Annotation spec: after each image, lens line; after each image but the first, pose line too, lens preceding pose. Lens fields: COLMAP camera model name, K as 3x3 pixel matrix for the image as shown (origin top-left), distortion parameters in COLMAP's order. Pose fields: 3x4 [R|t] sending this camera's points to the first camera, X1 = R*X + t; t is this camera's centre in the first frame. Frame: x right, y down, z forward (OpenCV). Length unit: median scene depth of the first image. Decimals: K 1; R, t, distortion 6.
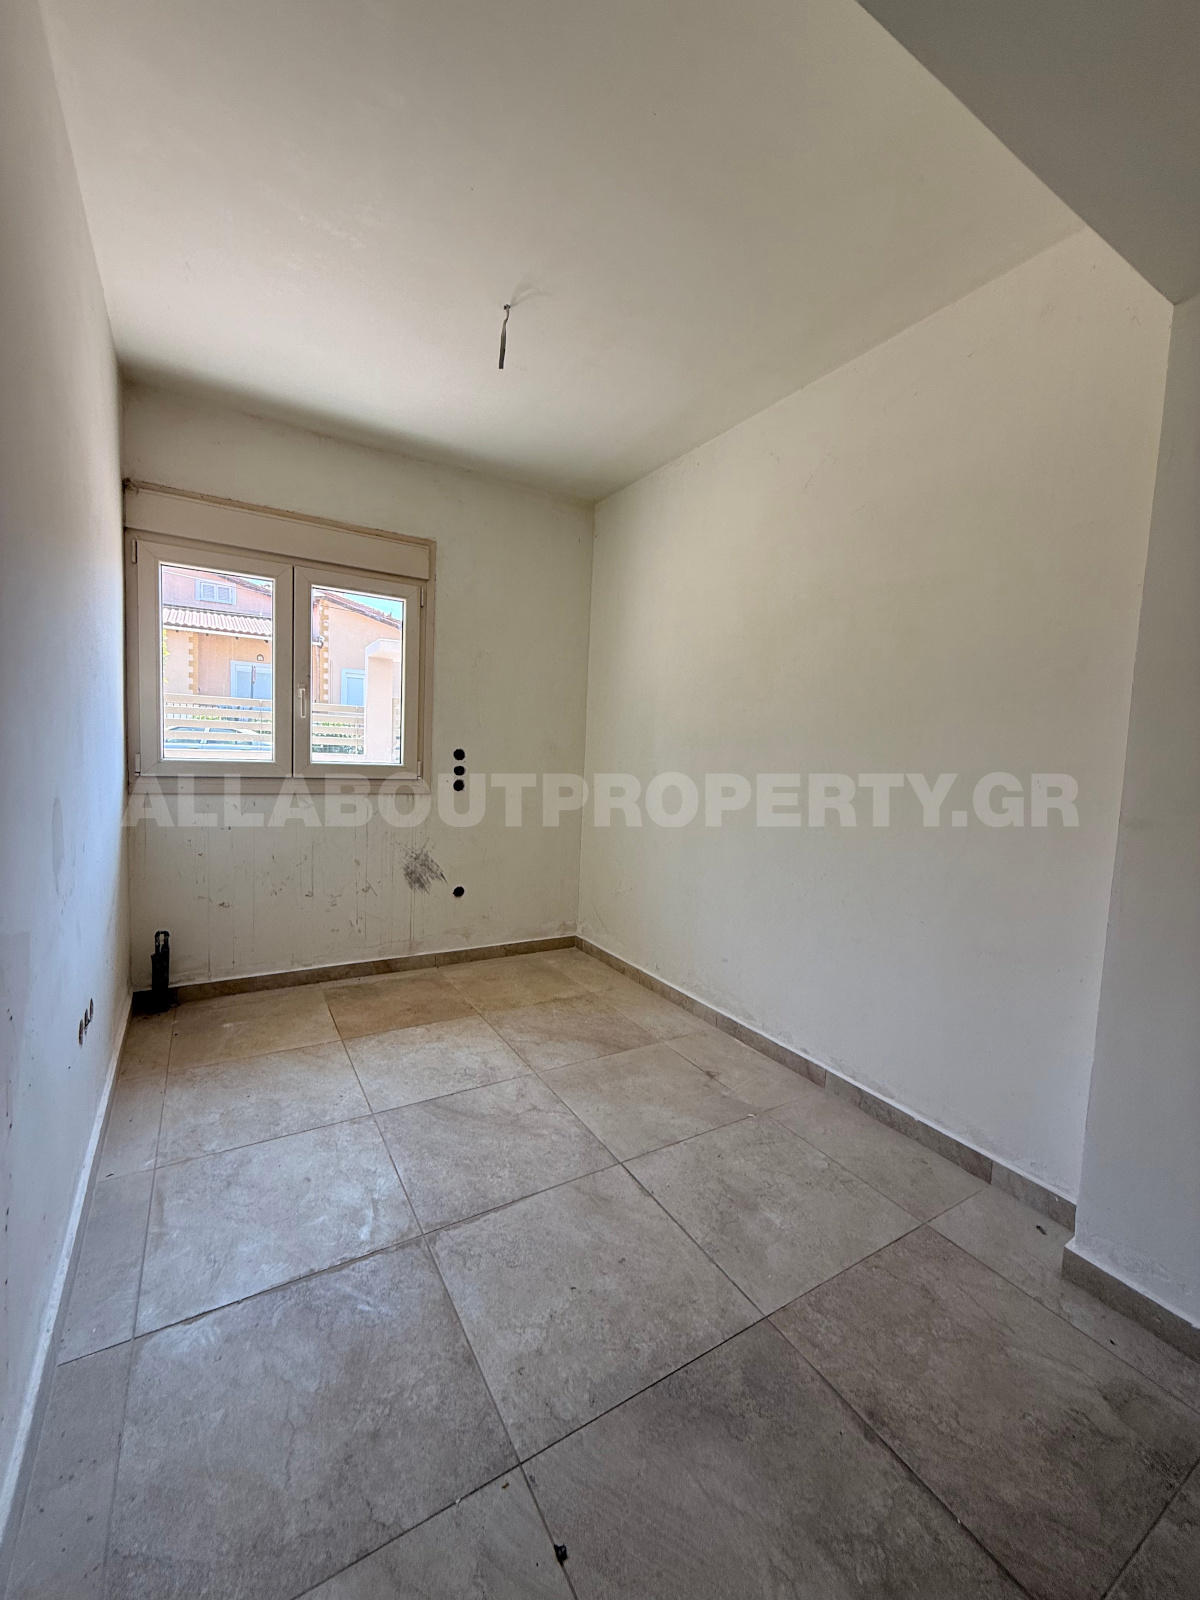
lens RADIAL K [[640.6, 0, 600.0], [0, 640.6, 800.0], [0, 0, 1]] dist [-0.000067, 0.000356]
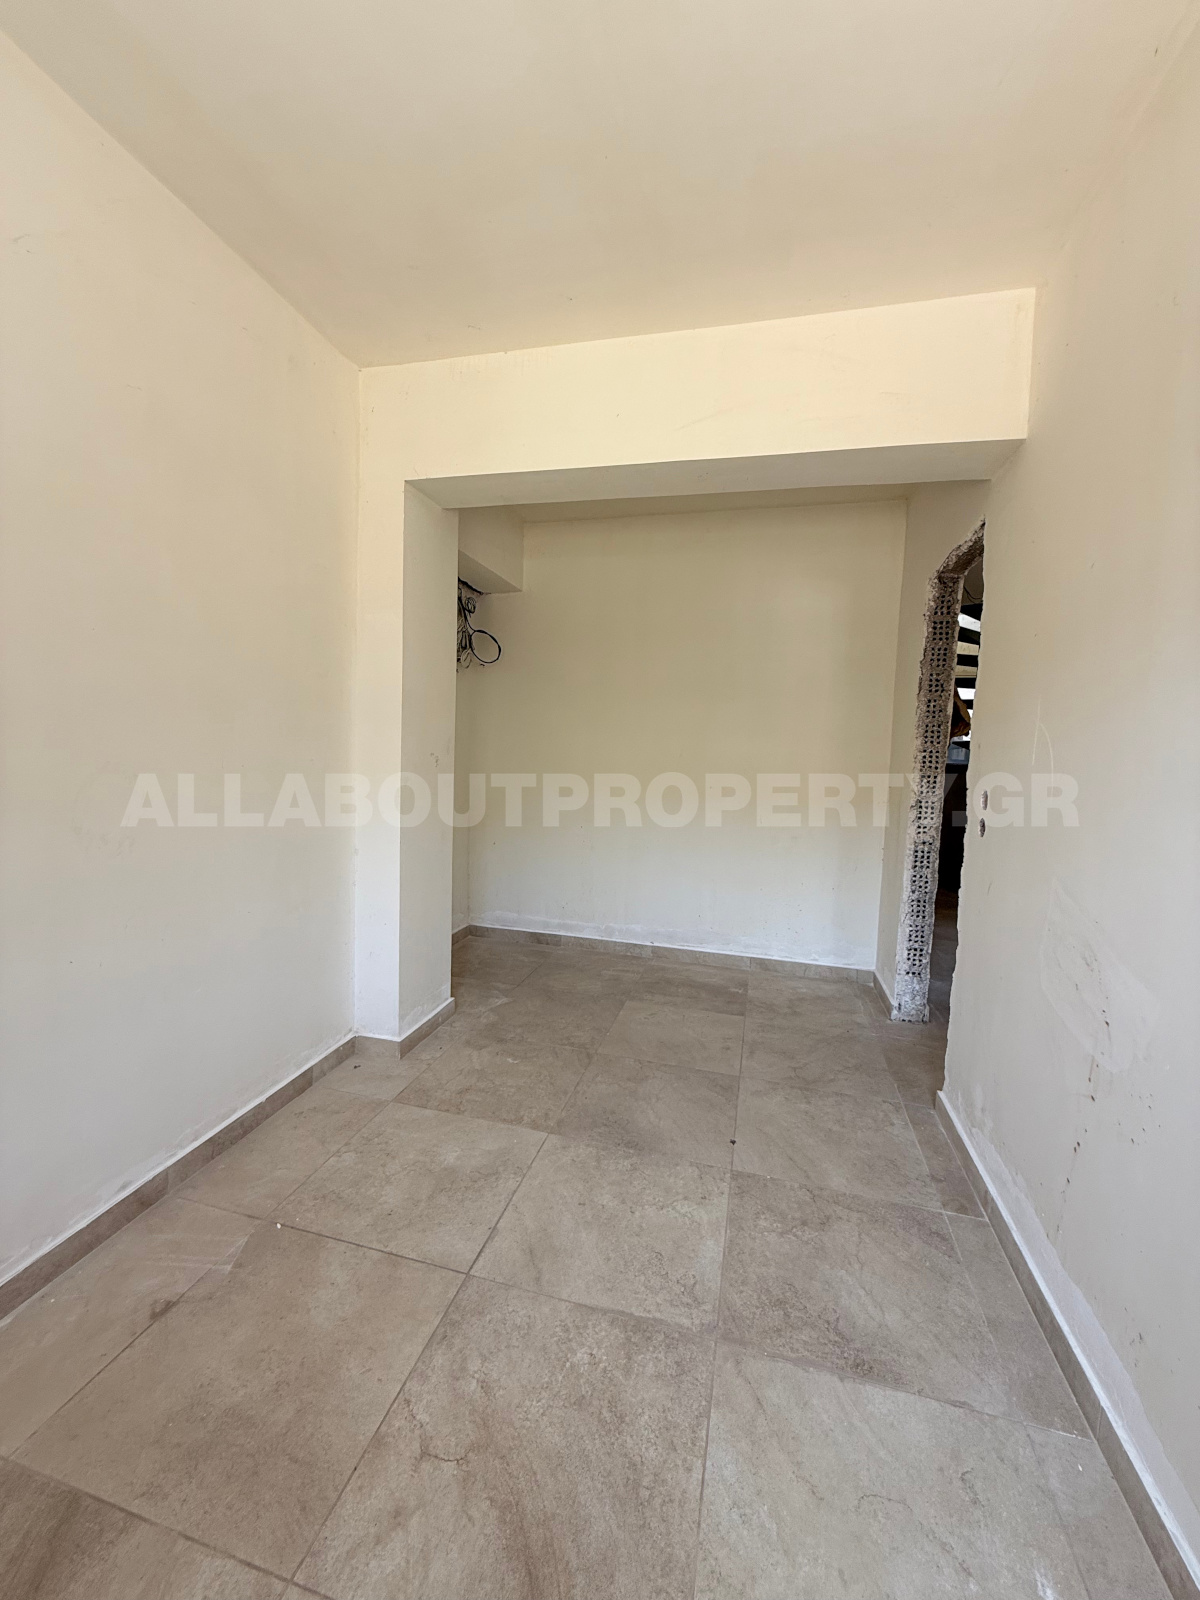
lens RADIAL K [[640.6, 0, 600.0], [0, 640.6, 800.0], [0, 0, 1]] dist [-0.000067, 0.000356]
pose [[-0.692414, -0.127562, 0.710135, -0.645498], [-0.004773, 0.985035, 0.172288, -0.177412], [-0.721485, 0.115906, -0.682661, 1.516859]]
